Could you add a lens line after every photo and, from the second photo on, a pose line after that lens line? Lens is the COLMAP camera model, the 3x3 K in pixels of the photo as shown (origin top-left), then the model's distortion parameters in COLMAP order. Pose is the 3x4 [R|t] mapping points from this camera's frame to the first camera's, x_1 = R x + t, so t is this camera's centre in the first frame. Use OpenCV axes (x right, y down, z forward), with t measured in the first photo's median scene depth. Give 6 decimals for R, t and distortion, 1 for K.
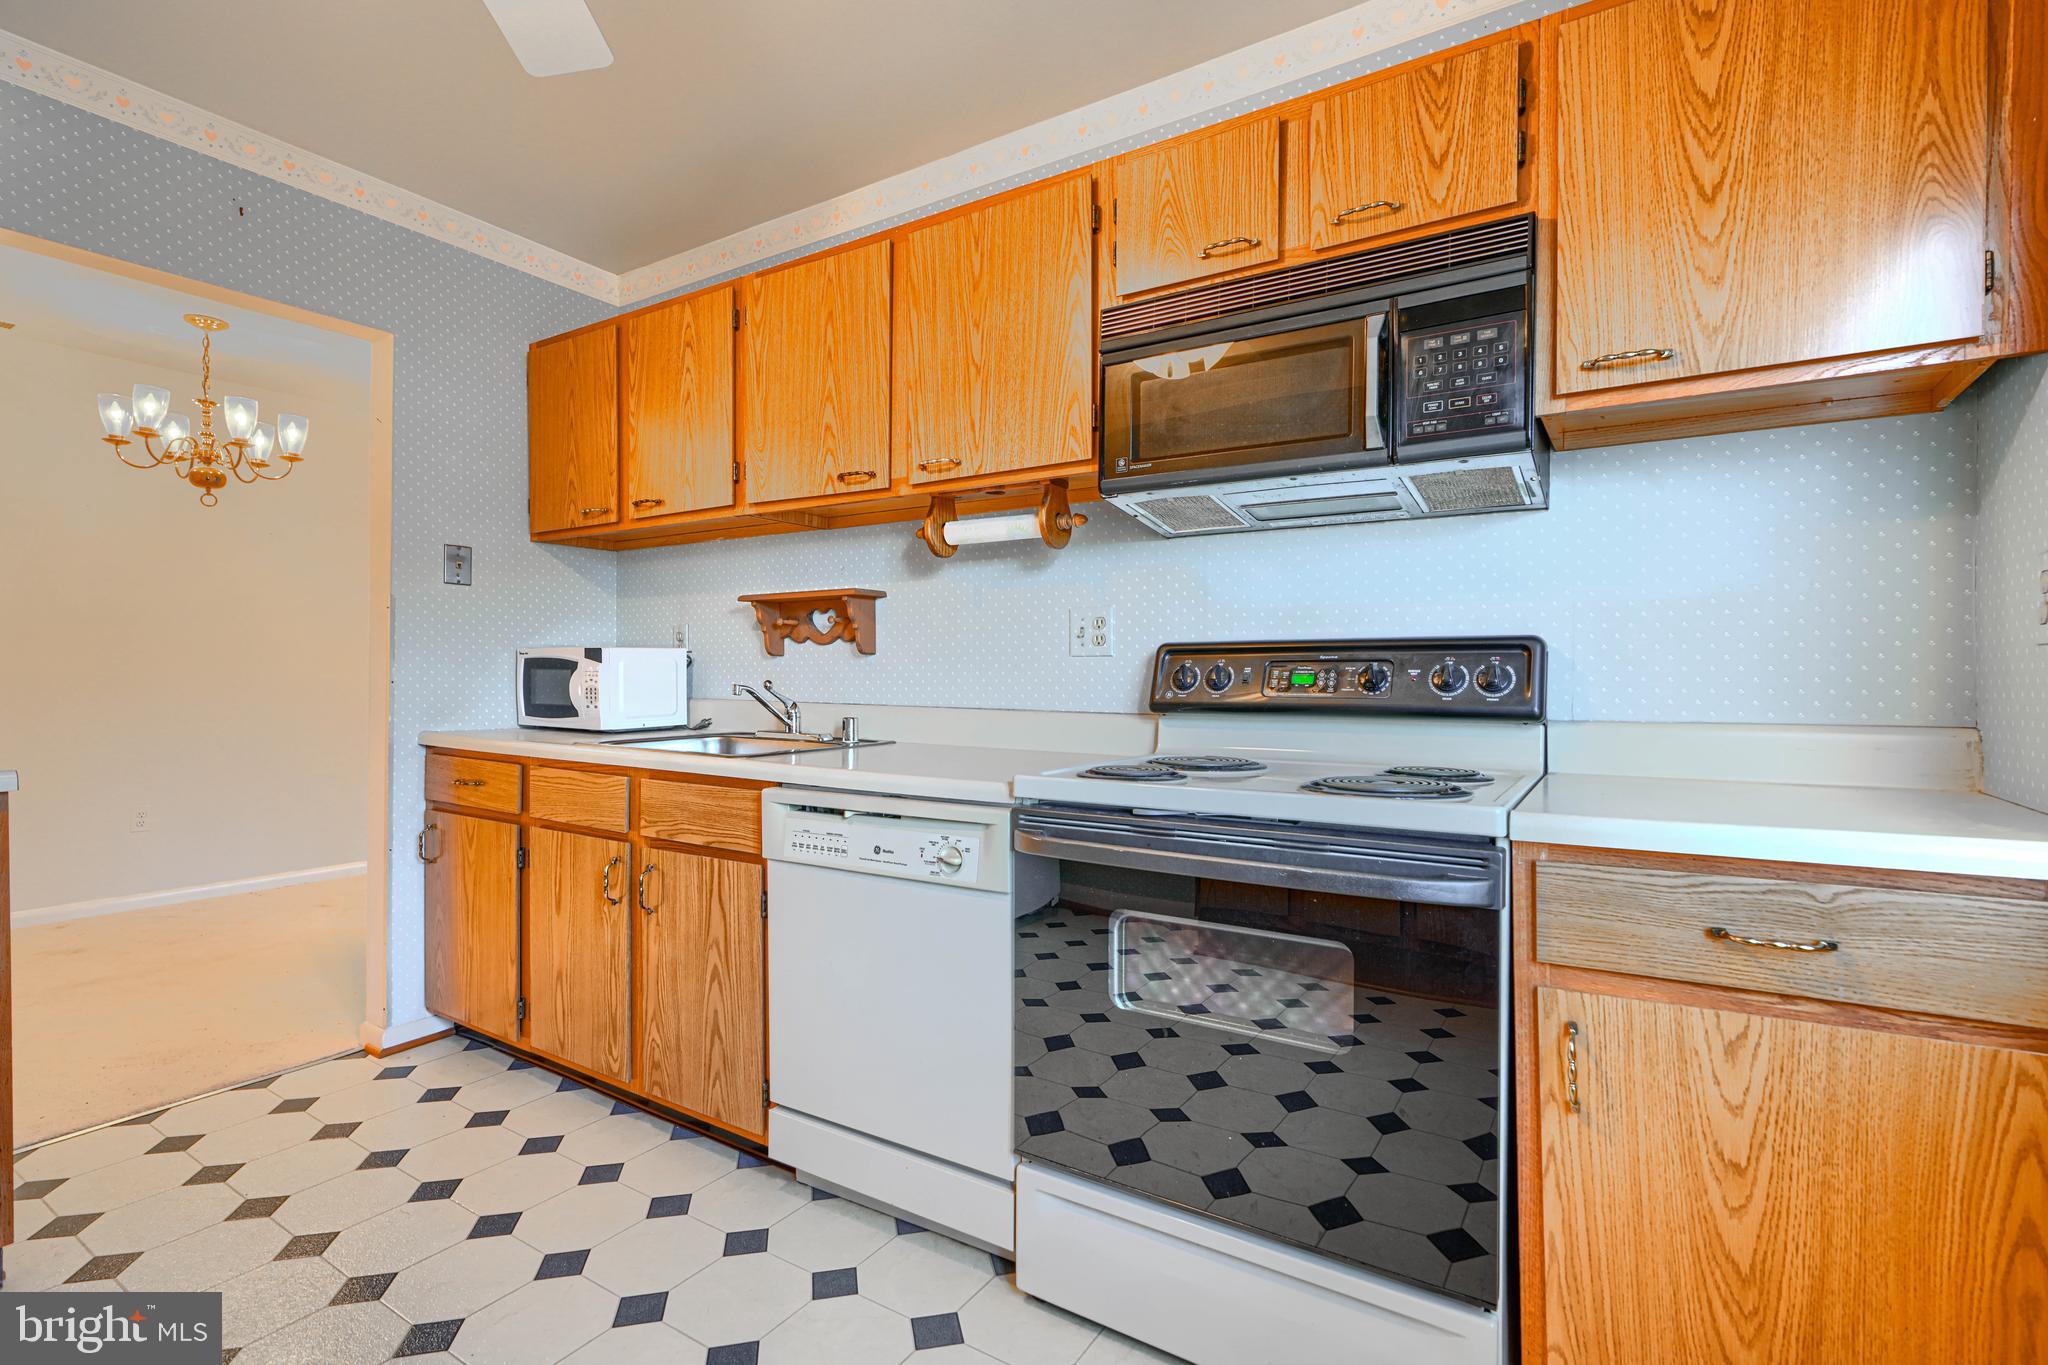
lens RADIAL K [[934.1, 0, 1024.2], [0, 934.1, 706.5], [0, 0, 1]] dist [0.001113, -0.004015]
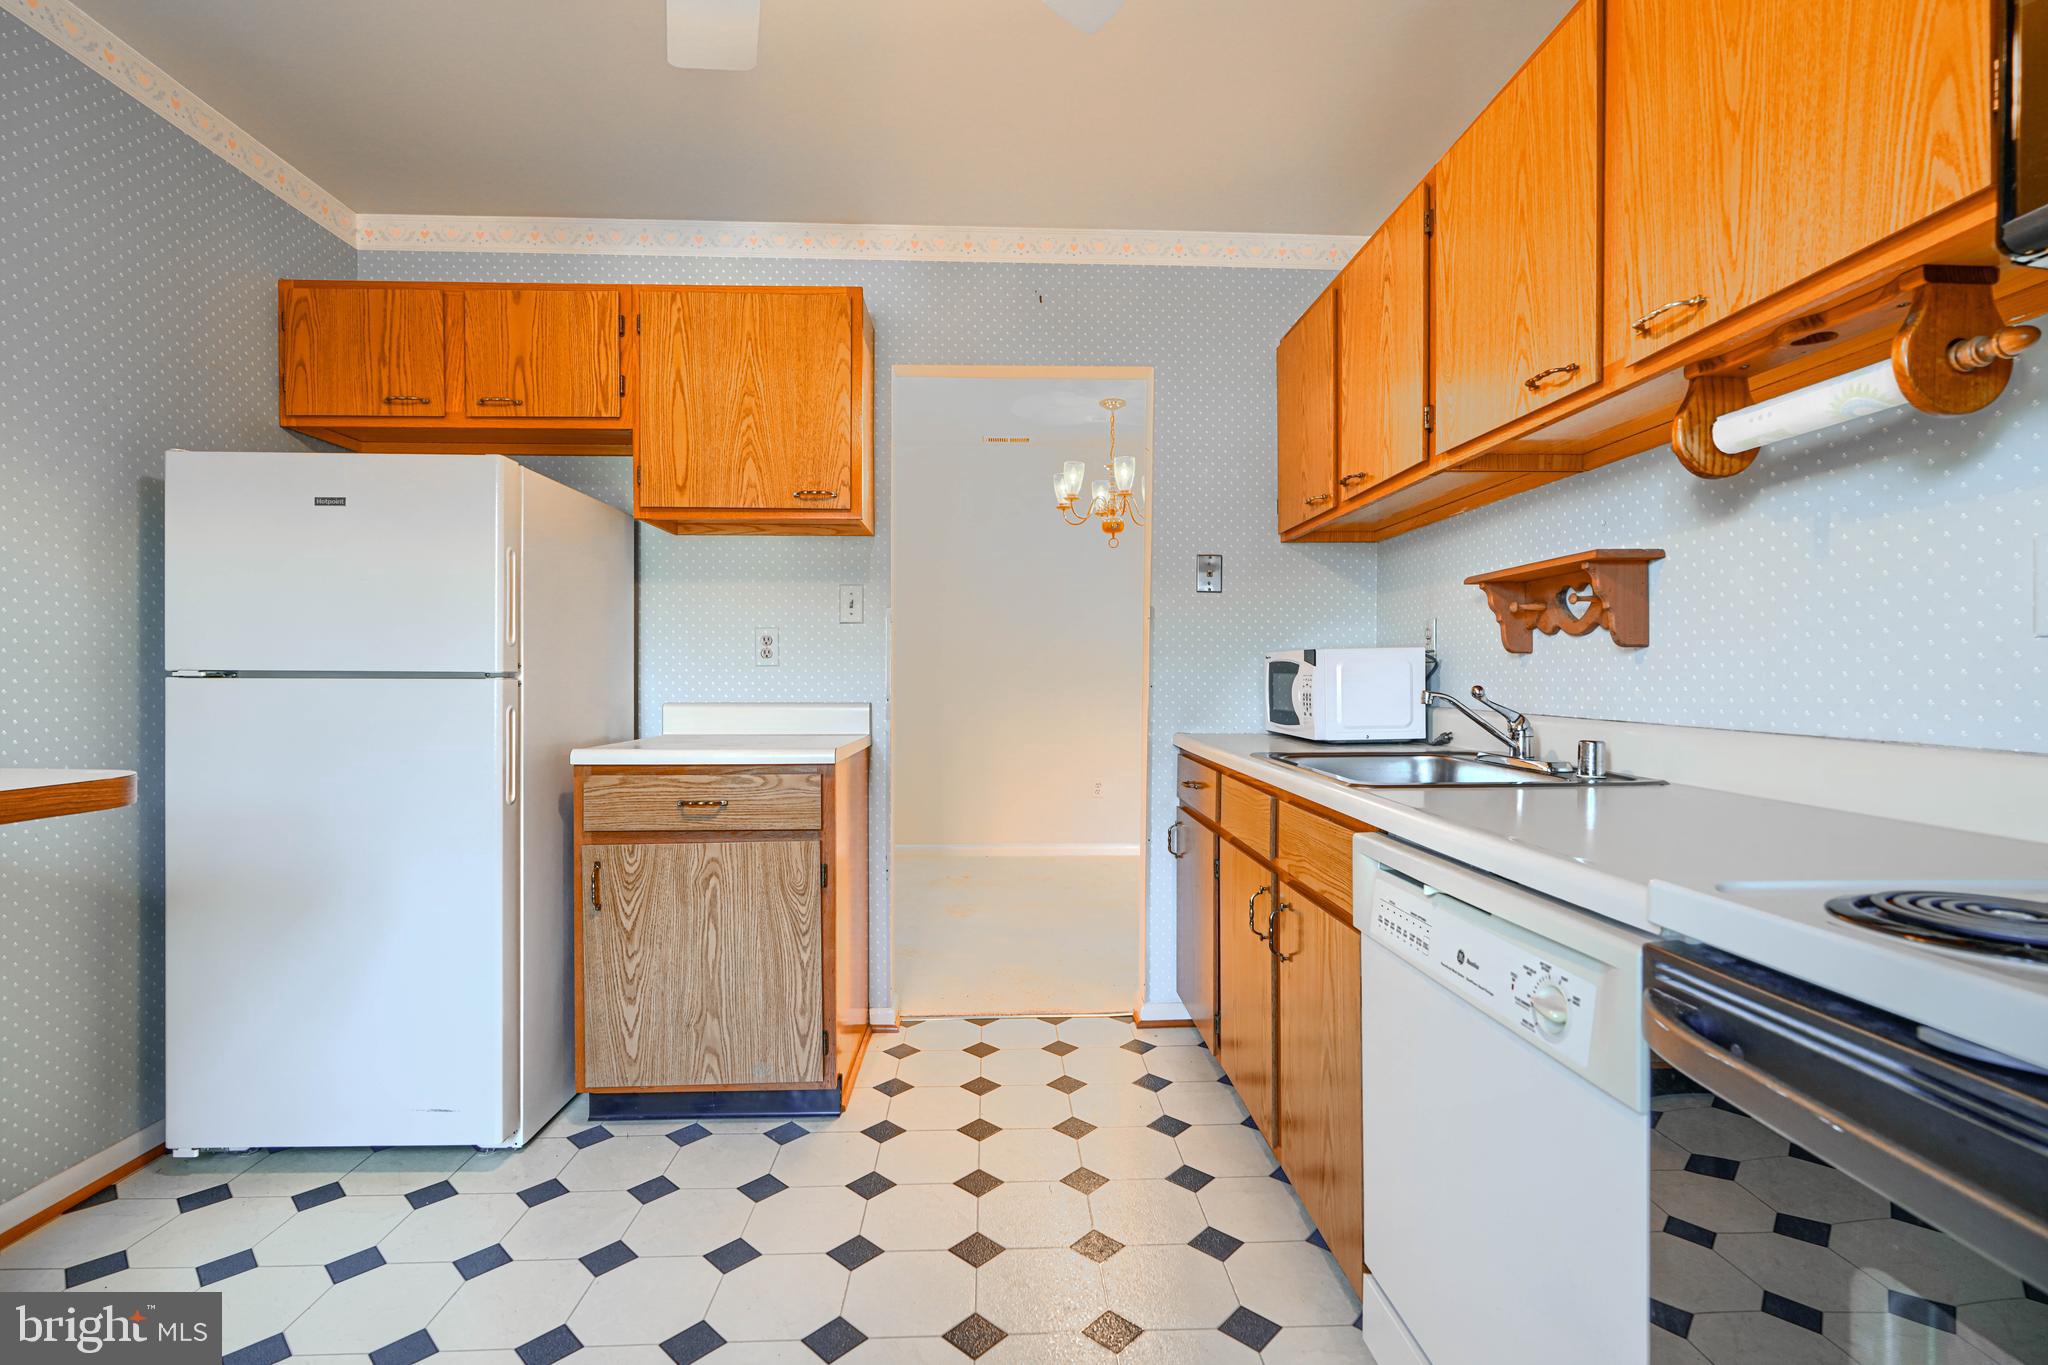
lens RADIAL K [[917.5, 0, 1021.7], [0, 917.5, 691.4], [0, 0, 1]] dist [0.001261, -0.000127]
pose [[0.573197, 0.008406, -0.819375, 0.121644], [-0.026531, 0.999613, -0.008305, -0.007604], [0.818988, 0.026500, 0.573198, 0.278552]]
